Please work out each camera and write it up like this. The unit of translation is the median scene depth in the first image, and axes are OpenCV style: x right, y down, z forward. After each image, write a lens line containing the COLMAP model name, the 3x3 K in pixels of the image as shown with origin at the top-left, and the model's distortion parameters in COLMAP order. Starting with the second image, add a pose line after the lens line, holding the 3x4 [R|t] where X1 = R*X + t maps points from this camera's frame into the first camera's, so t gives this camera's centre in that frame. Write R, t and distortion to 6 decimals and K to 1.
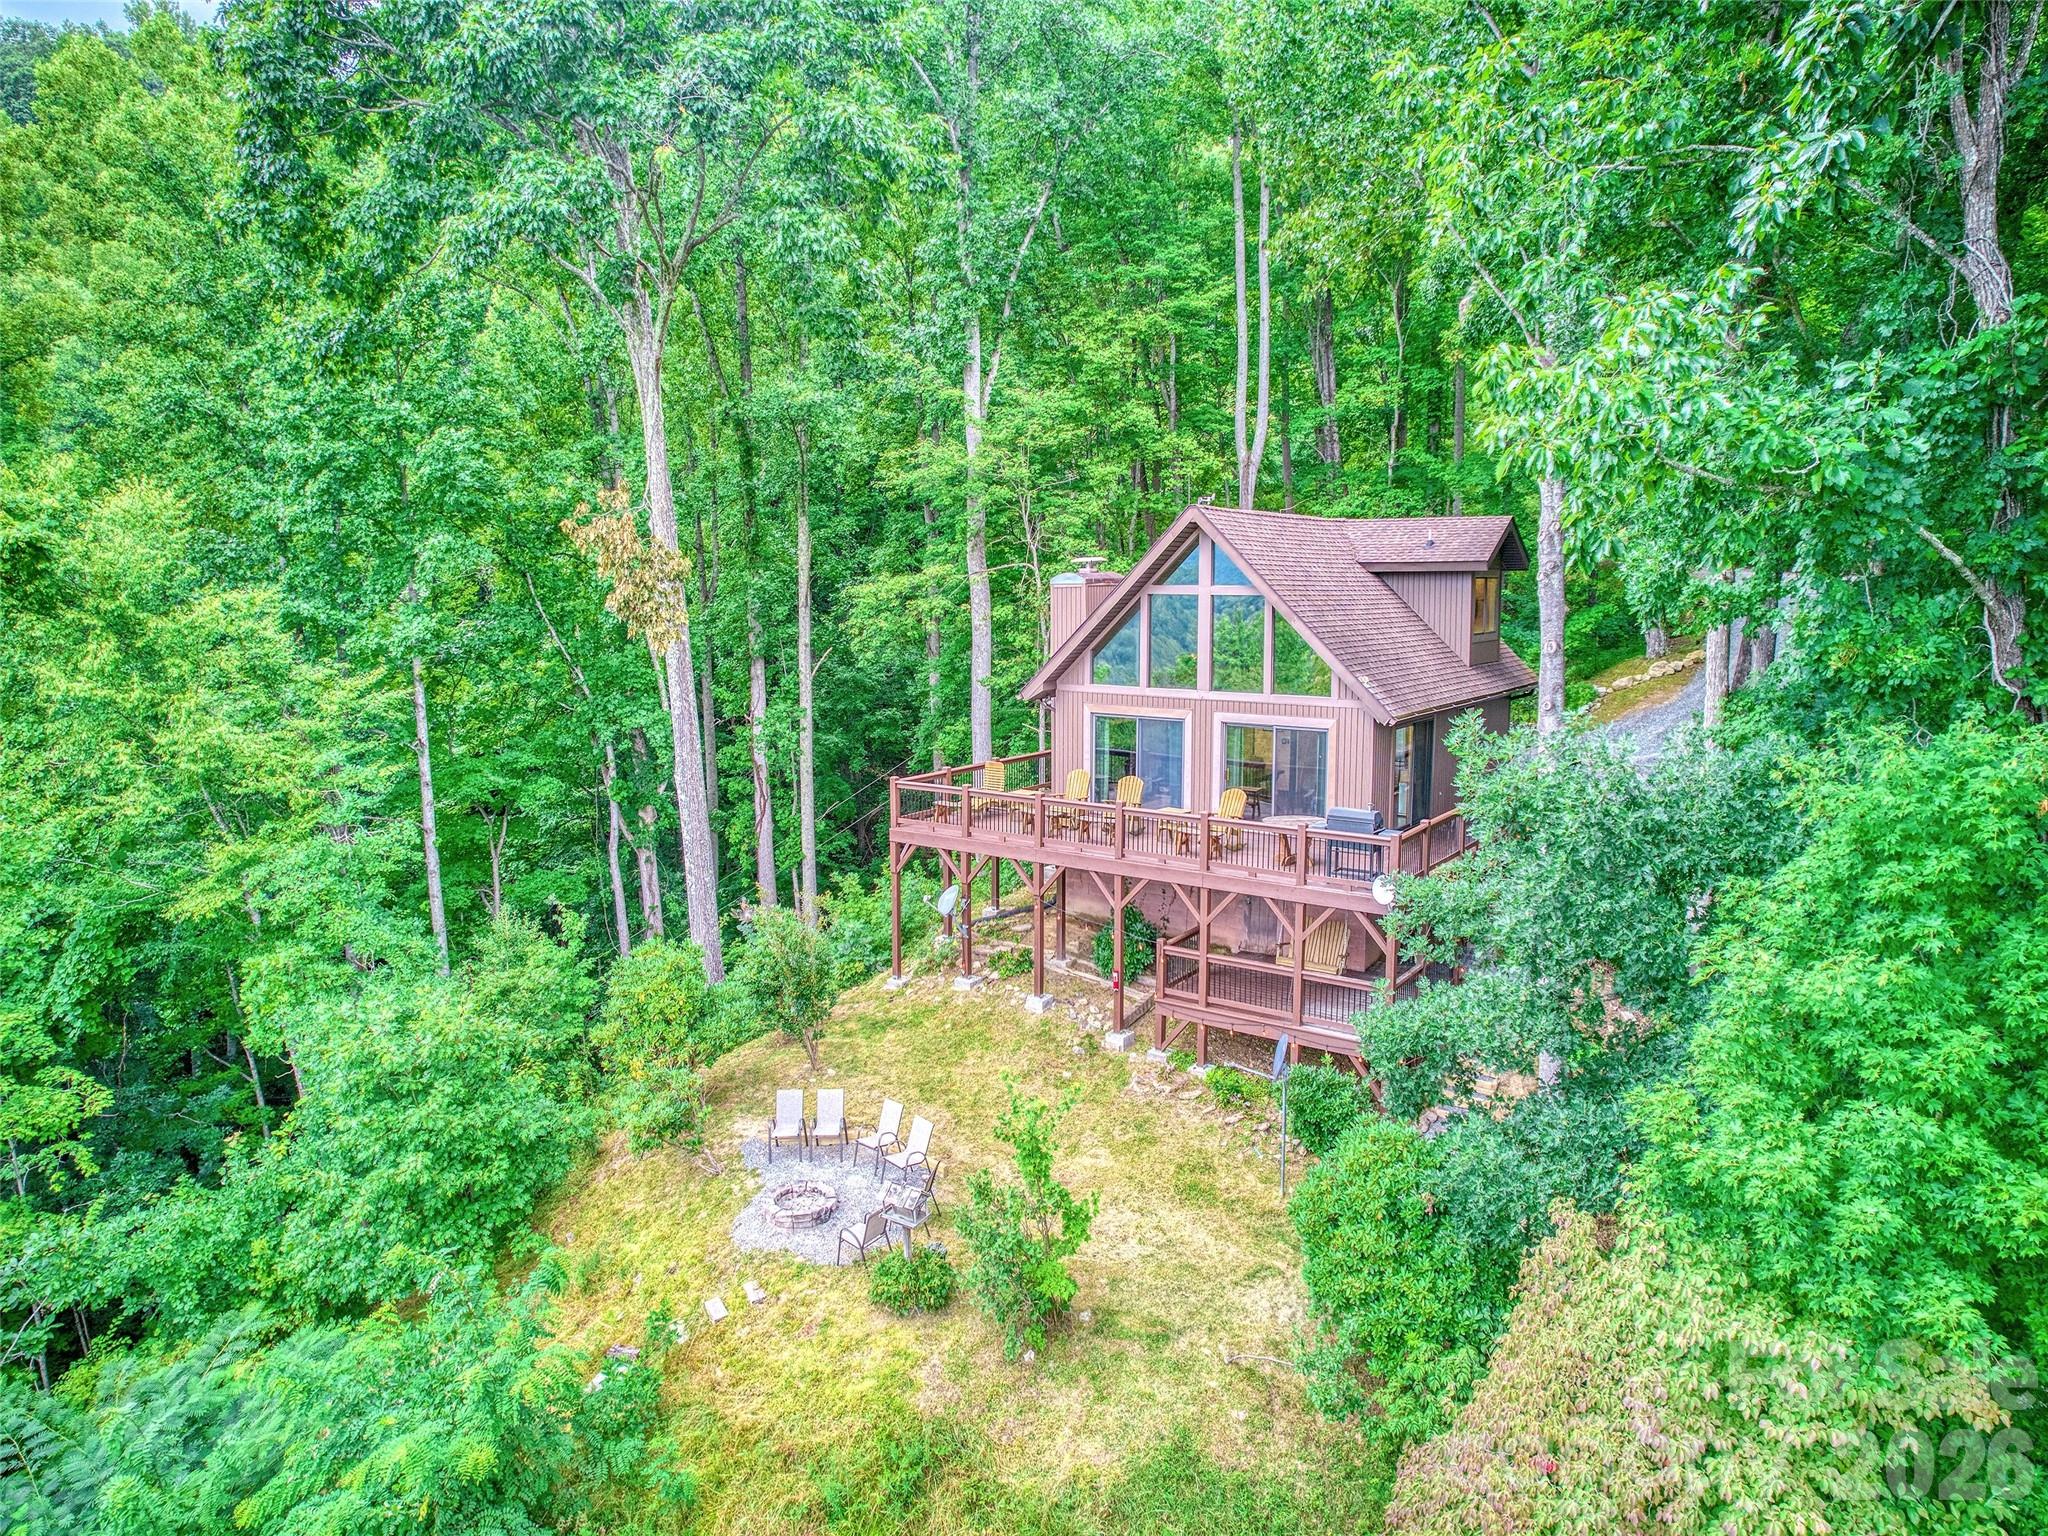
lens RADIAL K [[1279.4, 0, 1024.0], [0, 1279.4, 768.0], [0, 0, 1]] dist [-0.140687, 0.000566]
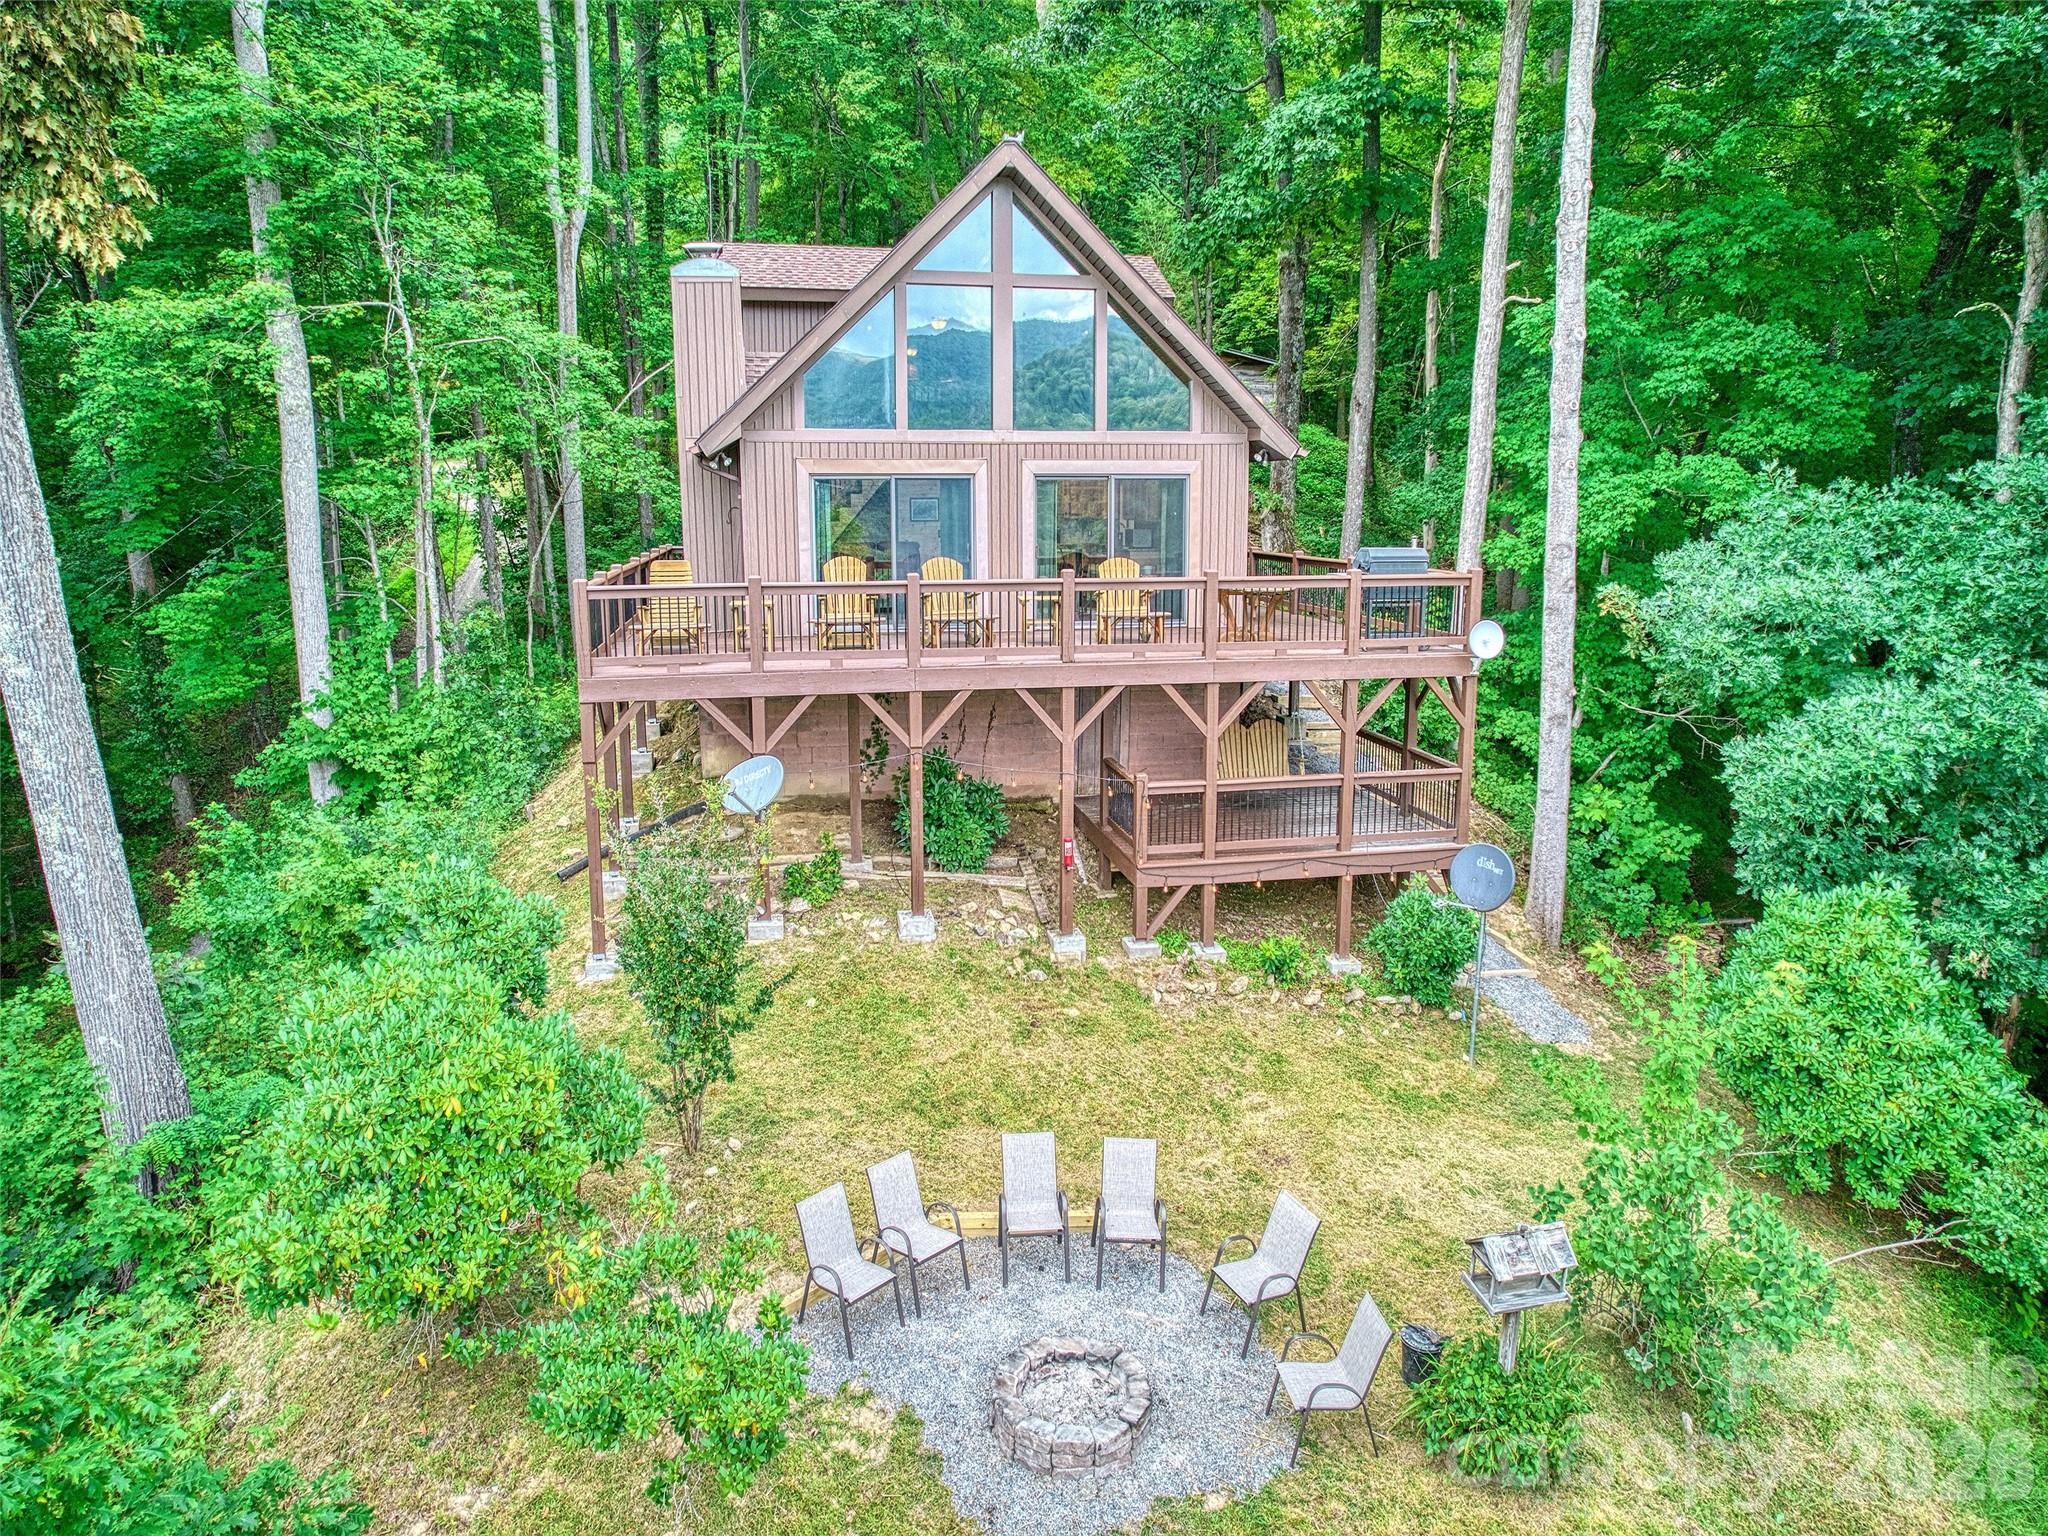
lens RADIAL K [[1279.4, 0, 1024.0], [0, 1279.4, 768.0], [0, 0, 1]] dist [-0.140687, 0.000566]
pose [[0.703342, -0.146072, 0.695682, -0.351396], [0.113113, 0.989188, 0.093341, 0.056327], [-0.701795, 0.013040, 0.712260, 0.514872]]
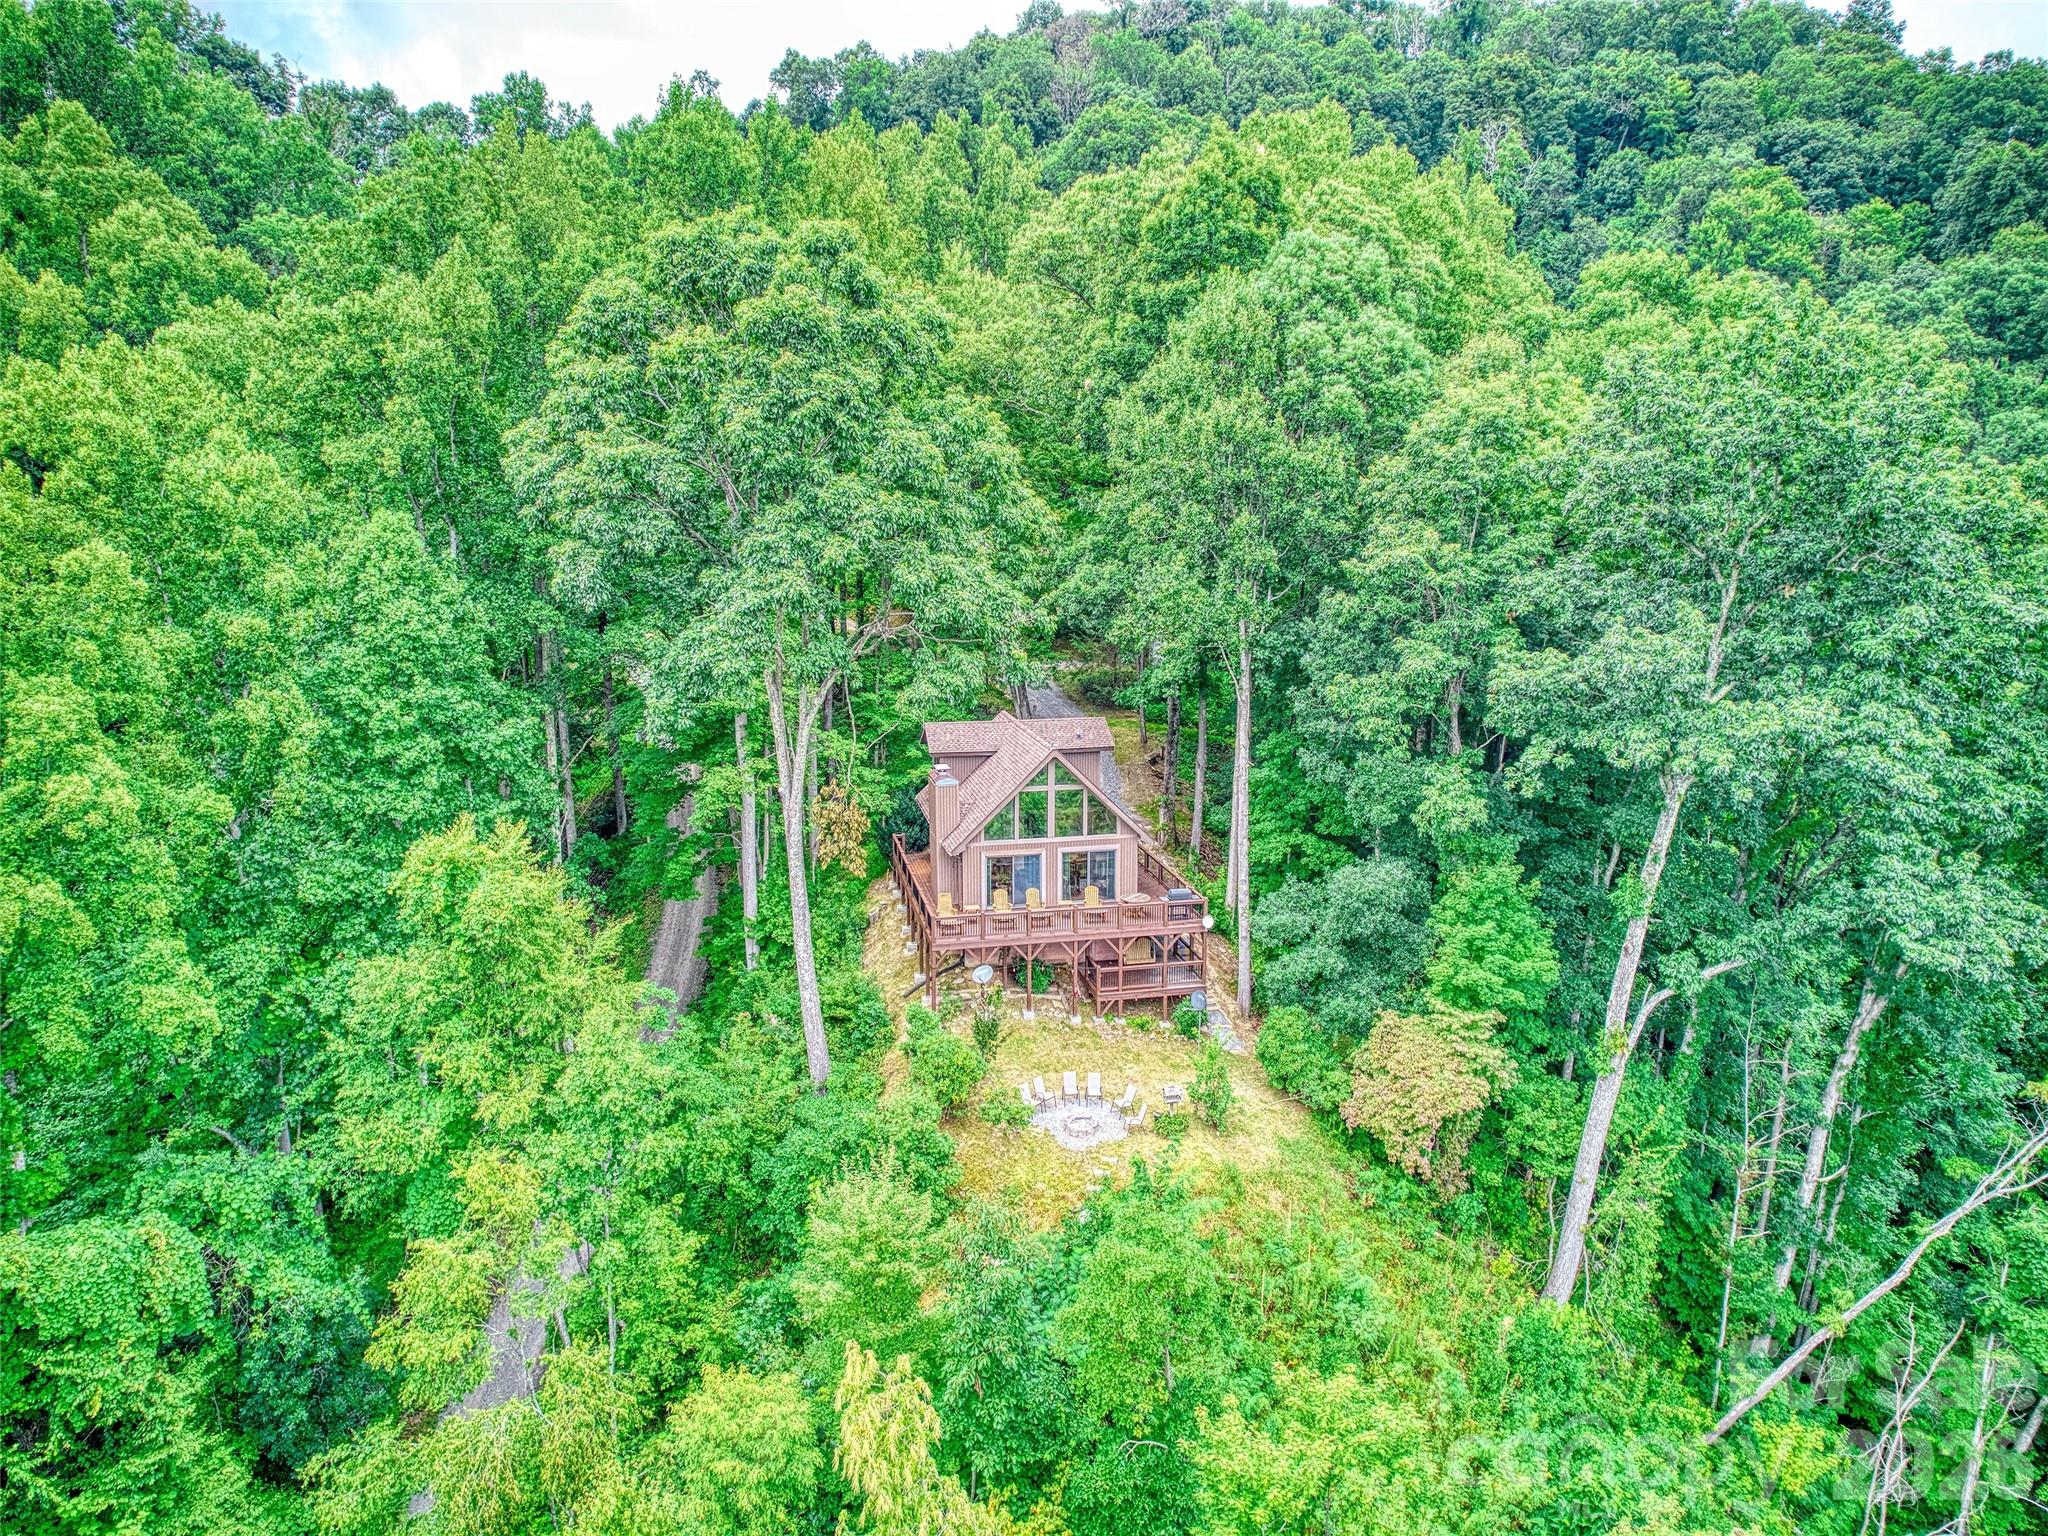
lens RADIAL K [[1279.4, 0, 1024.0], [0, 1279.4, 768.0], [0, 0, 1]] dist [-0.140687, 0.000566]
pose [[0.690340, -0.136190, 0.710551, -1.266292], [0.114531, 0.990310, 0.078537, -0.325798], [-0.714362, 0.027163, 0.699249, -0.338689]]
